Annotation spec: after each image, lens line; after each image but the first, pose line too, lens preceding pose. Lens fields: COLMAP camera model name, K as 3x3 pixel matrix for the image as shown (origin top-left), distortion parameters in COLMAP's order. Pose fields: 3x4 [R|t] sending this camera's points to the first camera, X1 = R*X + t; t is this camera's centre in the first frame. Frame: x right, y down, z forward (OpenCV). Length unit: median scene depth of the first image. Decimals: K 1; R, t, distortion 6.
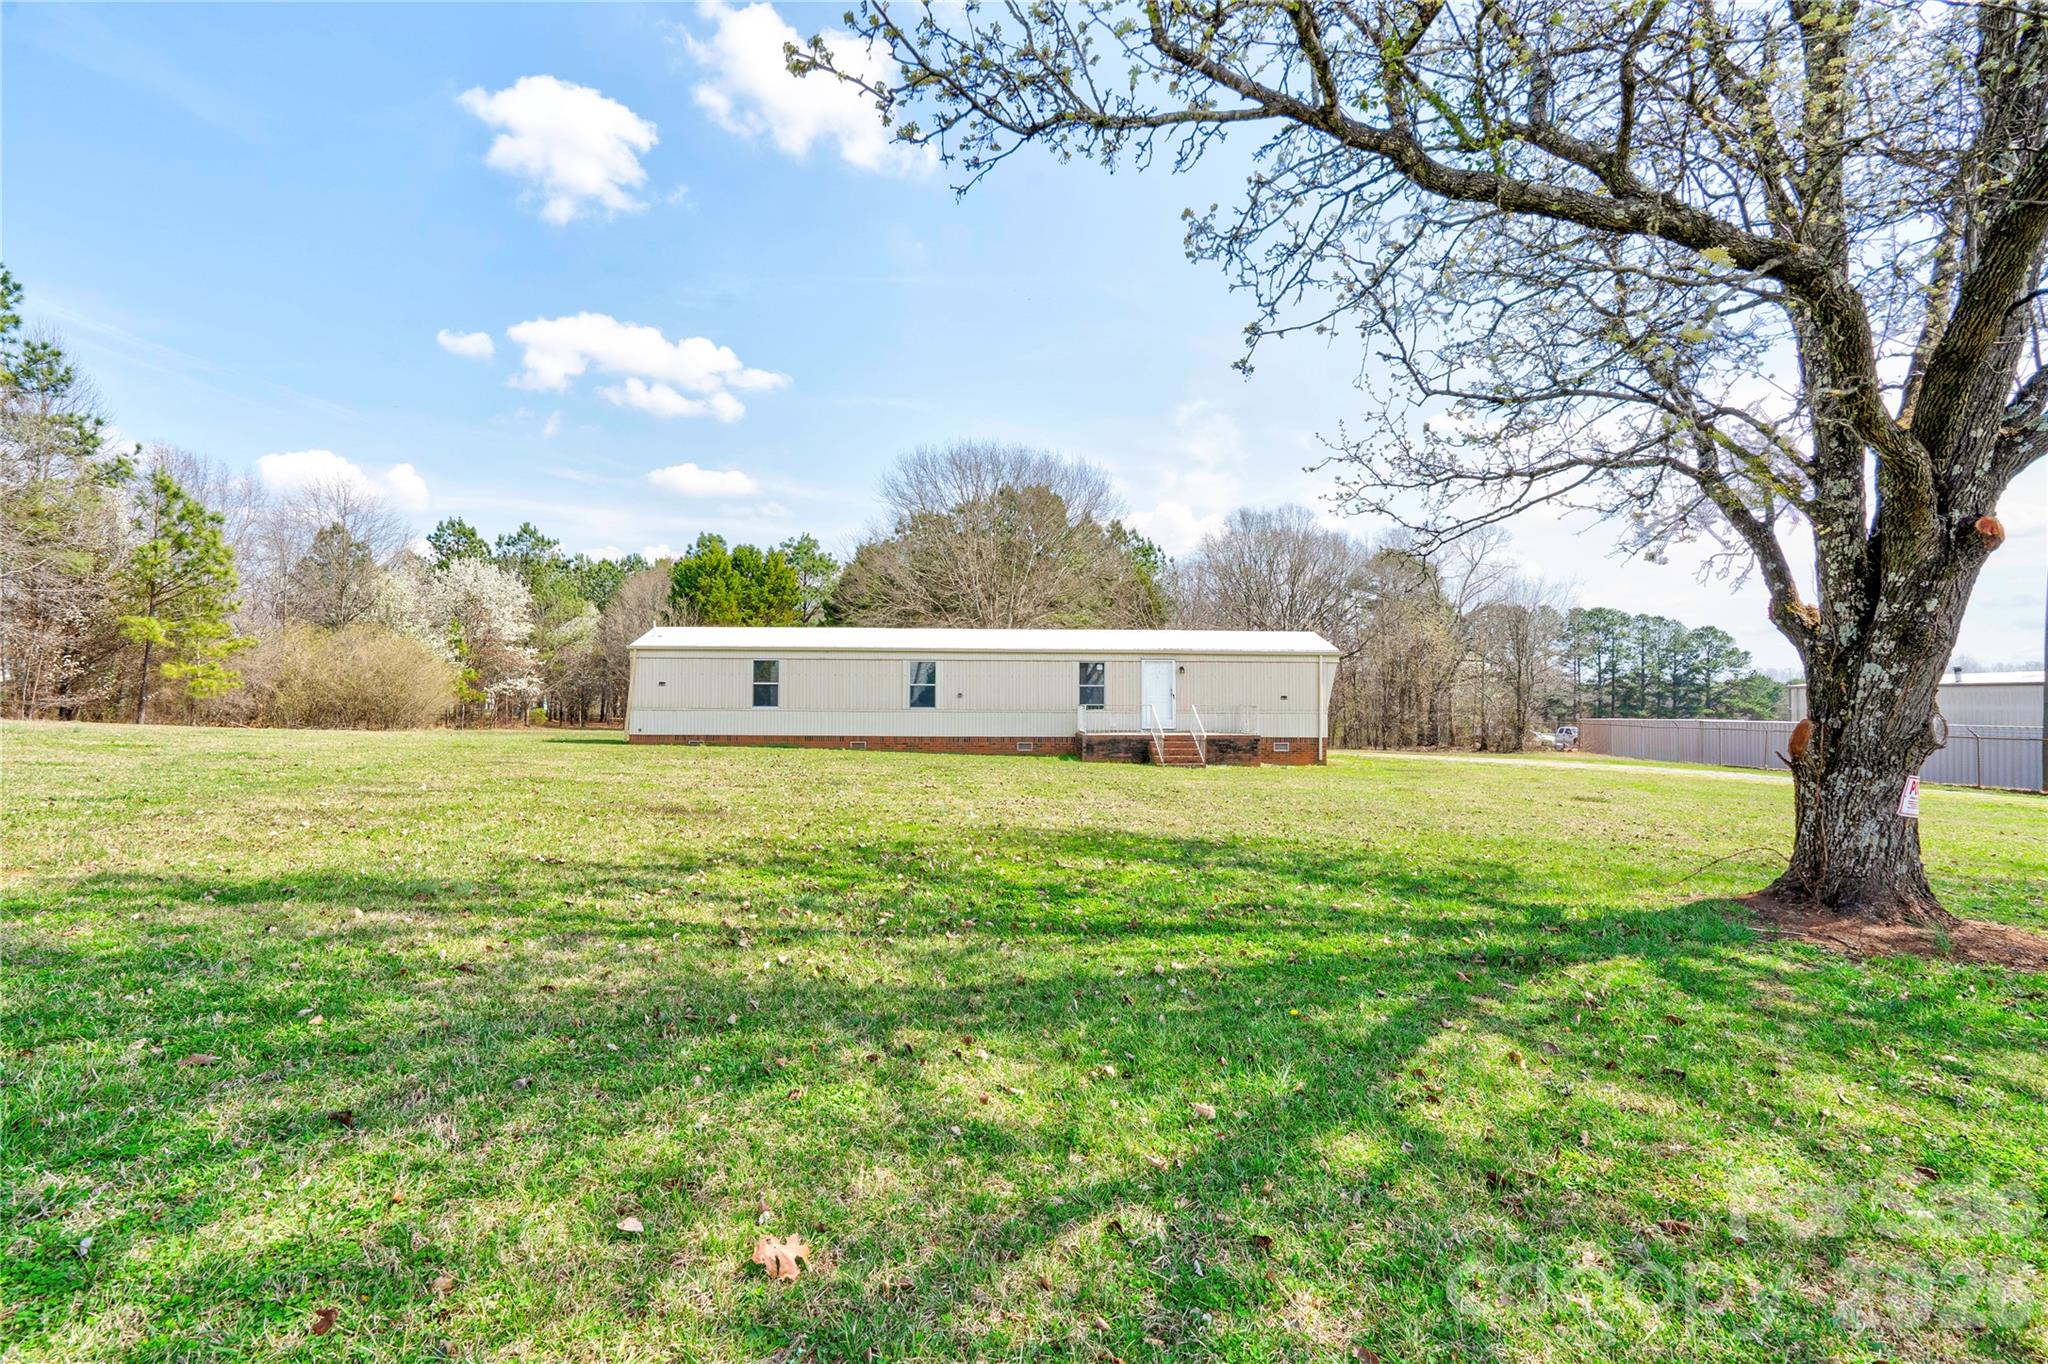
lens RADIAL K [[963.7, 0, 1014.2], [0, 963.7, 694.6], [0, 0, 1]] dist [0.003315, 0.007515]
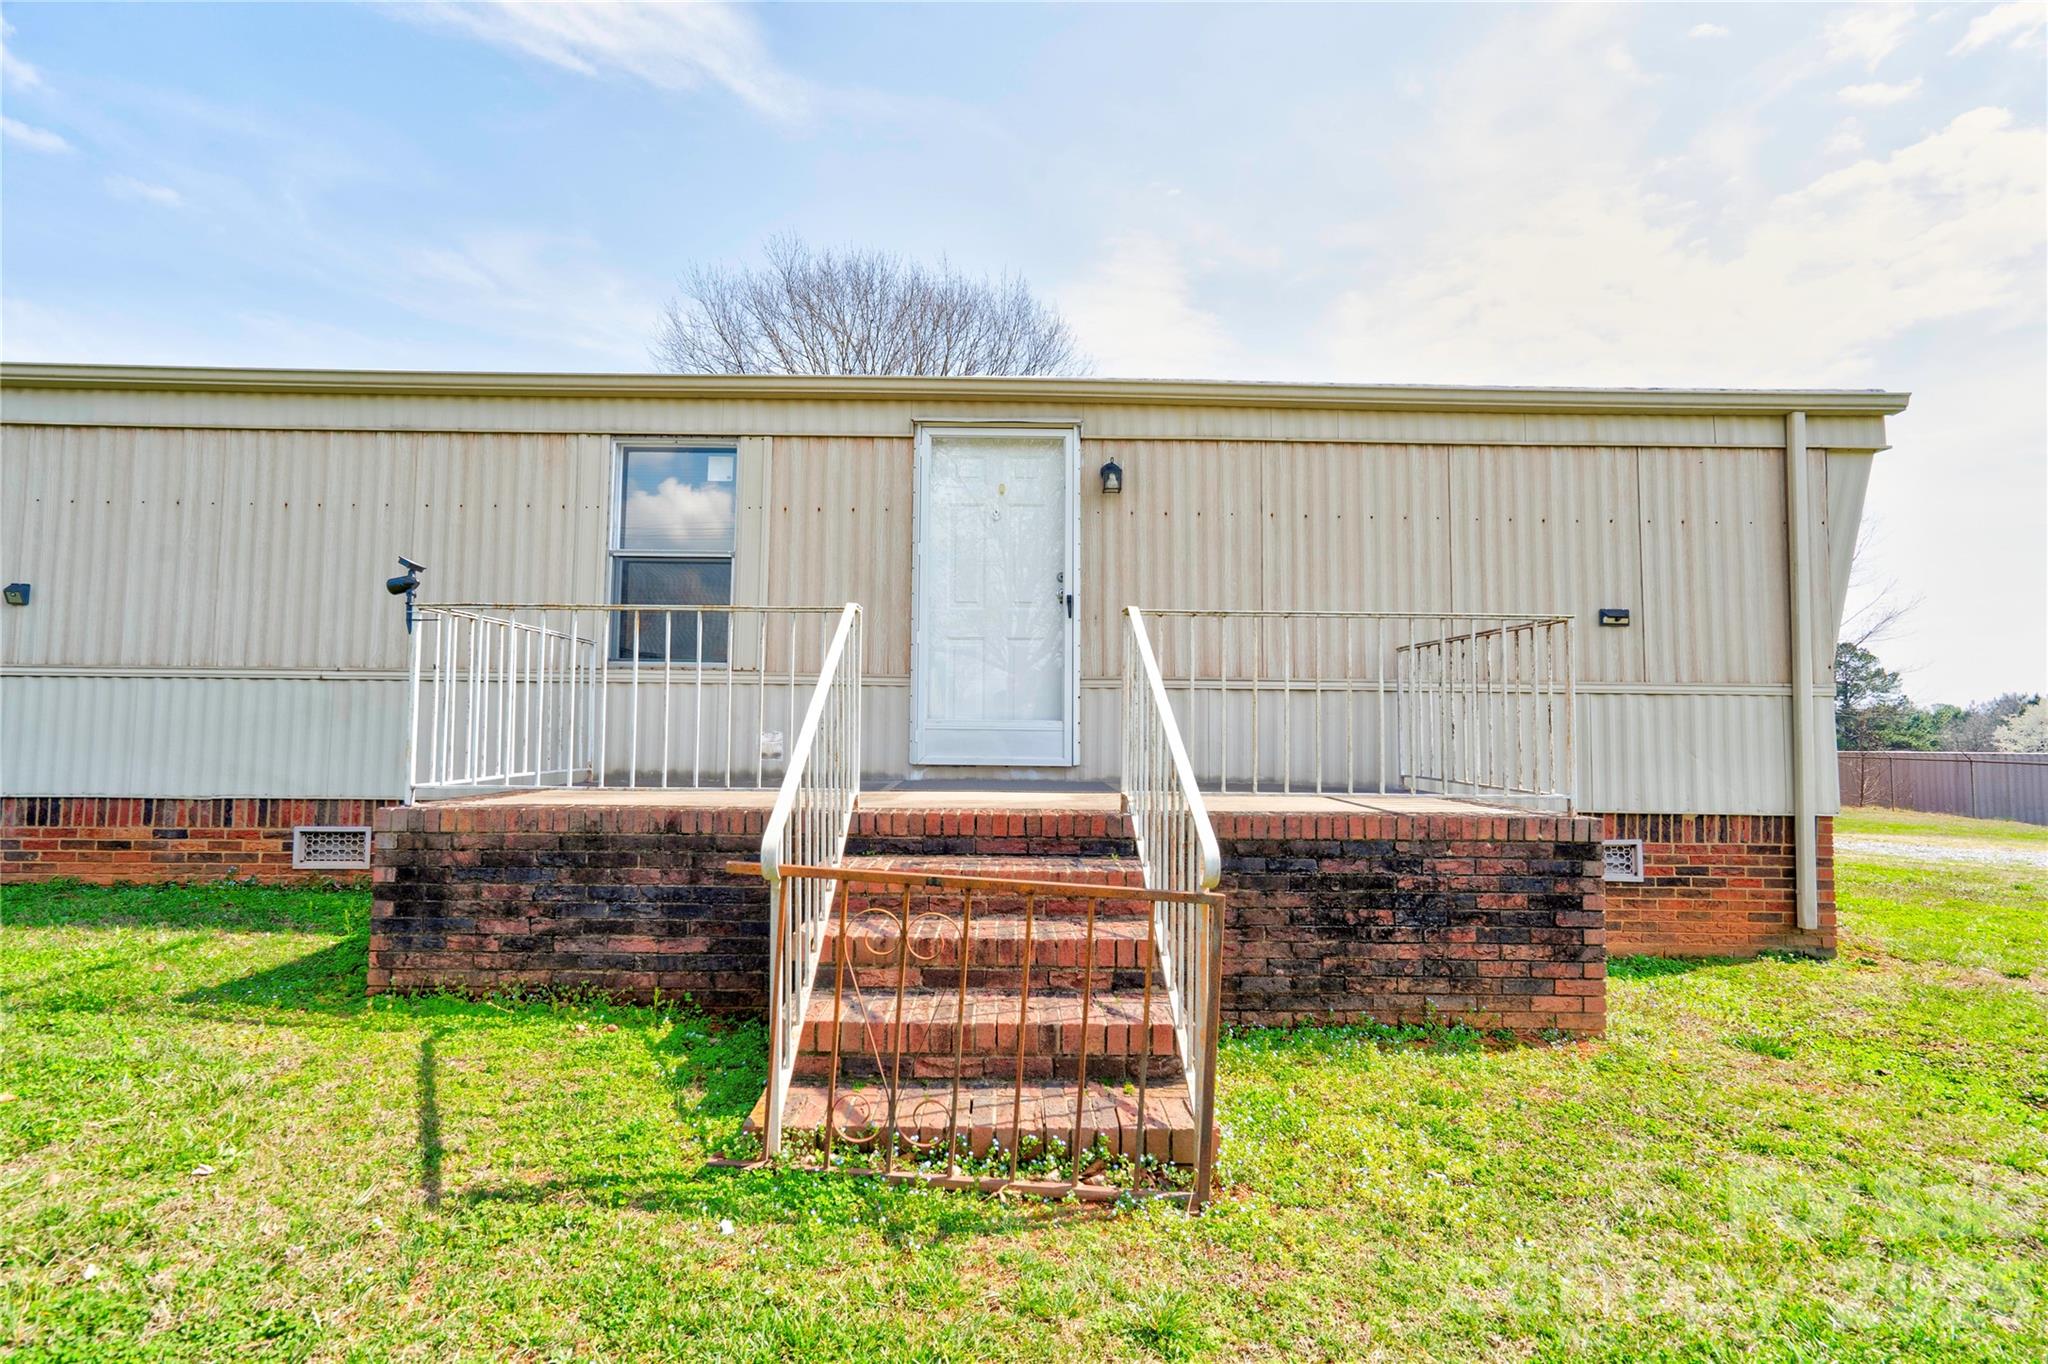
lens RADIAL K [[963.7, 0, 1006.4], [0, 963.7, 673.6], [0, 0, 1]] dist [0.003315, 0.007515]
pose [[0.999116, 0.004325, -0.041810, 0.071704], [-0.006496, 0.998630, -0.051930, 0.011958], [0.041528, 0.052156, 0.997775, 0.355434]]
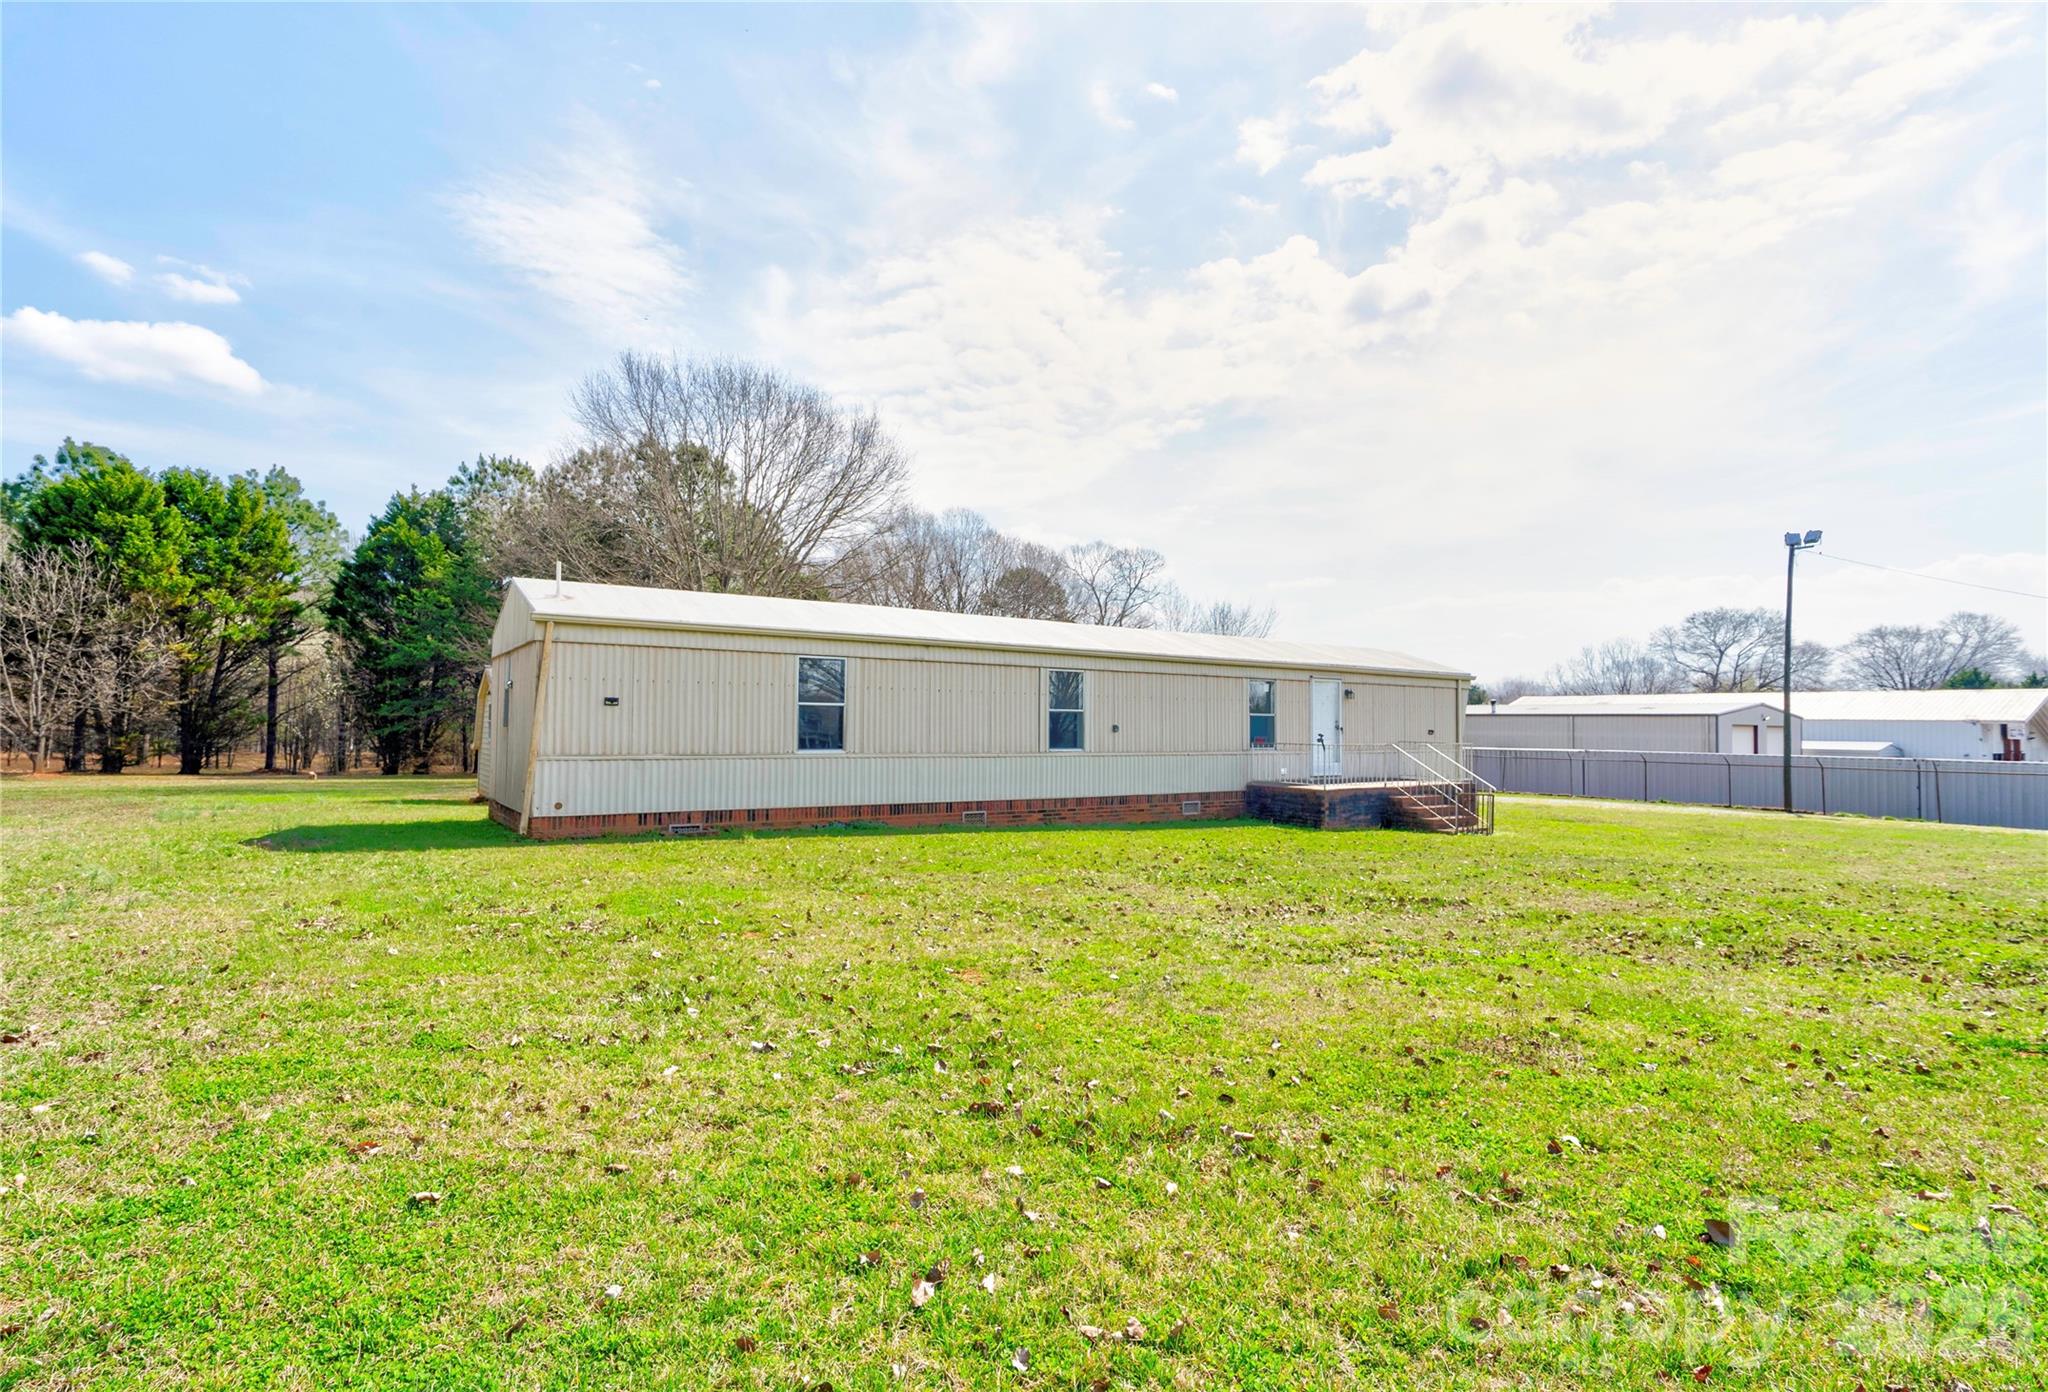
lens RADIAL K [[1000.3, 0, 1005.2], [0, 1000.3, 707.6], [0, 0, 1]] dist [0.000023, 0.002107]
pose [[0.850411, 0.013853, 0.525937, -0.198824], [-0.010215, 0.999900, -0.009820, -0.002454], [-0.526020, 0.002978, 0.850467, 0.220097]]
